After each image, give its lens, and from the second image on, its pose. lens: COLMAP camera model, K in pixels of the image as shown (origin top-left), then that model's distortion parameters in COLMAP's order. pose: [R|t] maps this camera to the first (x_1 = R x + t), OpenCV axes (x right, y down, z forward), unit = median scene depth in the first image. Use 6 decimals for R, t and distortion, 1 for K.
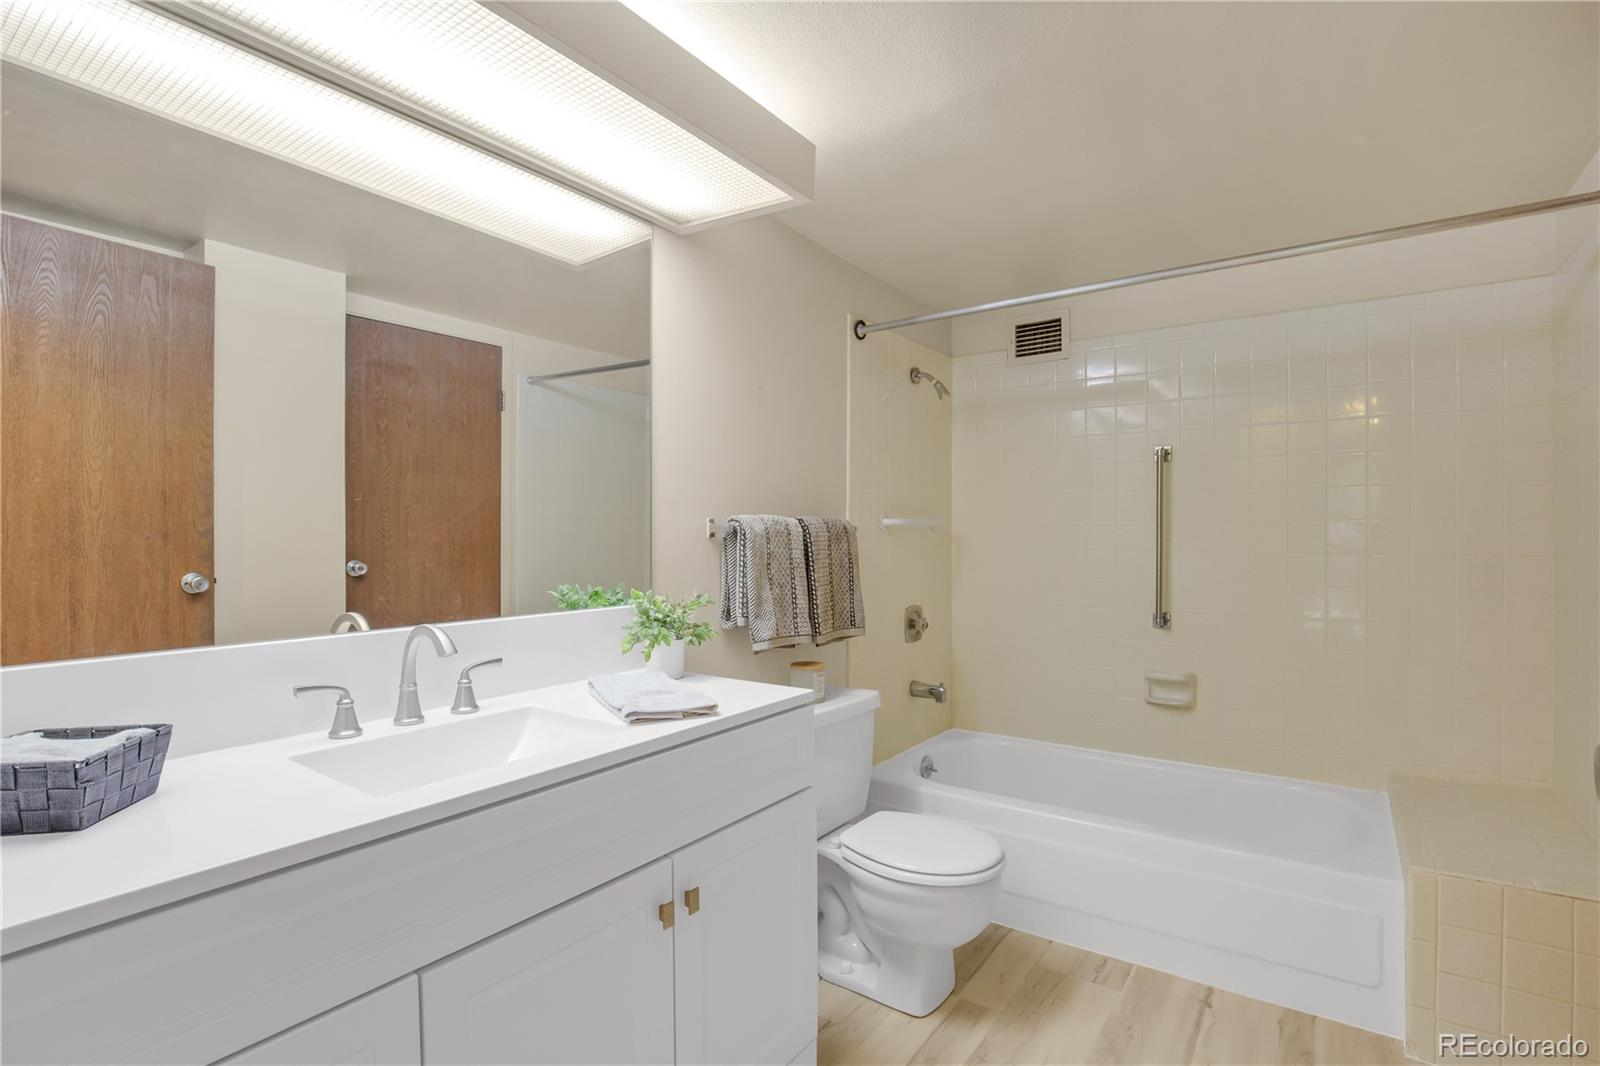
lens RADIAL K [[766.0, 0, 803.9], [0, 766.0, 540.9], [0, 0, 1]] dist [-0.026247, 0.000479]
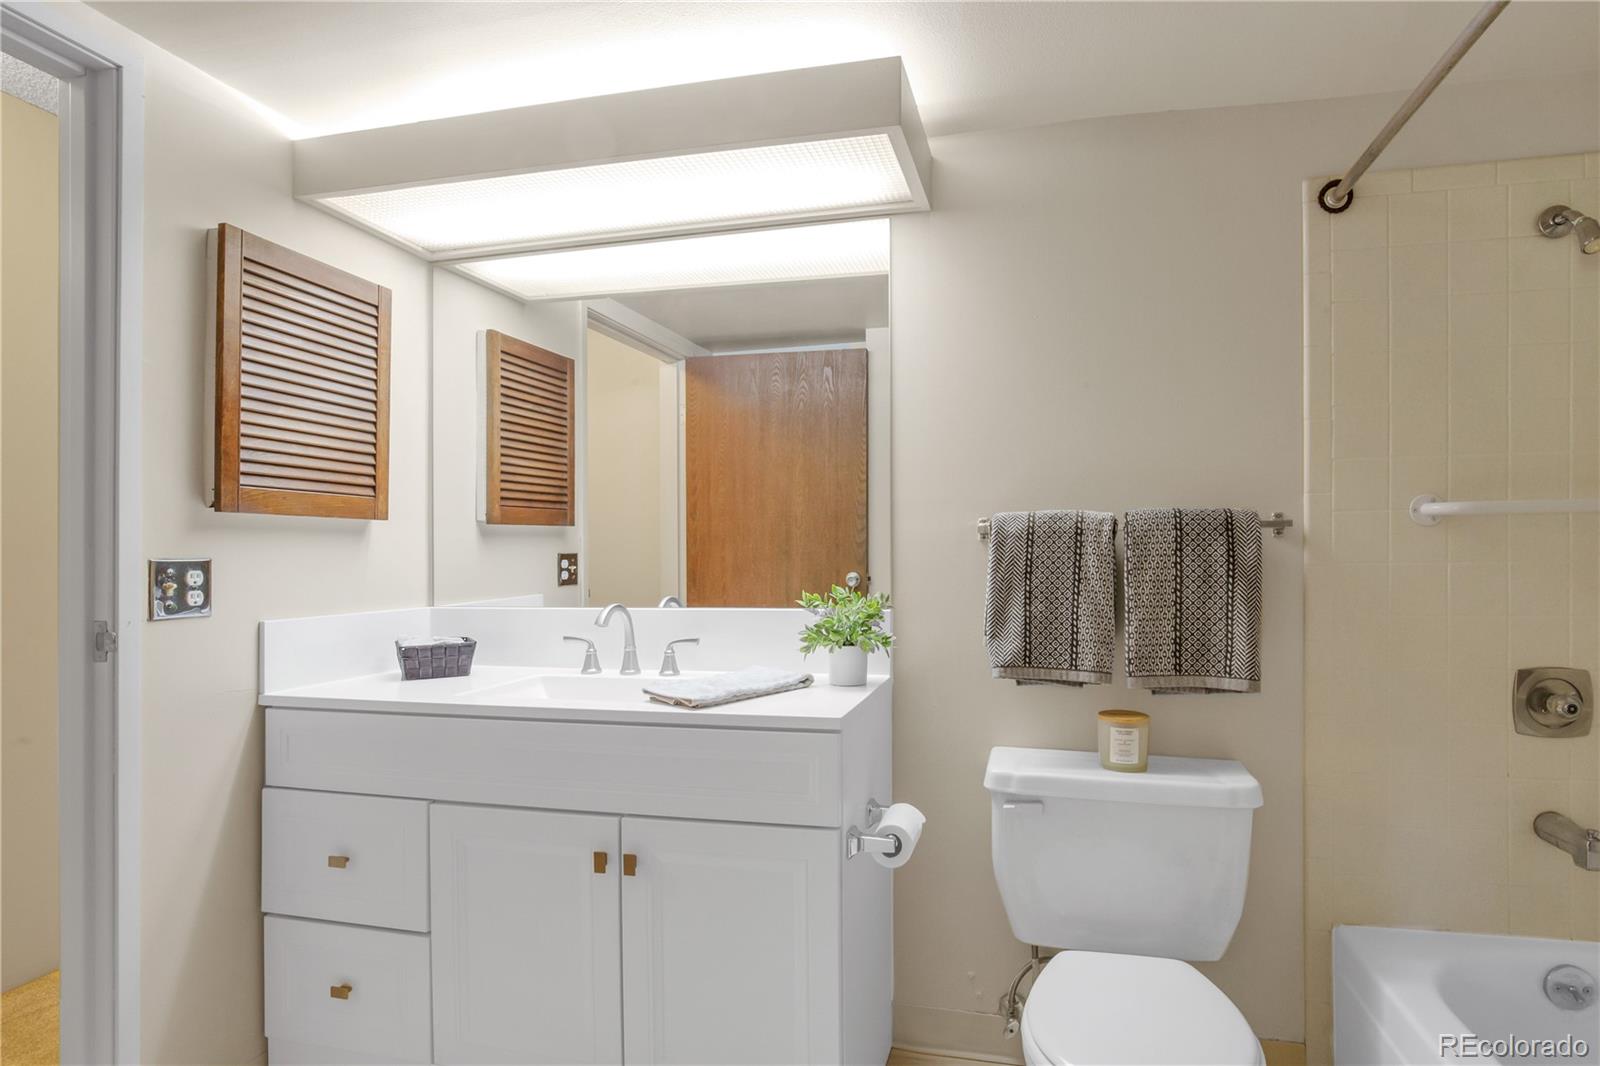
lens RADIAL K [[766.0, 0, 803.9], [0, 766.0, 540.9], [0, 0, 1]] dist [-0.026247, 0.000479]
pose [[0.382093, -0.016305, -0.923980, 0.531992], [0.000856, 0.999850, -0.017290, 0.009875], [0.924123, 0.005815, 0.382050, 0.435882]]
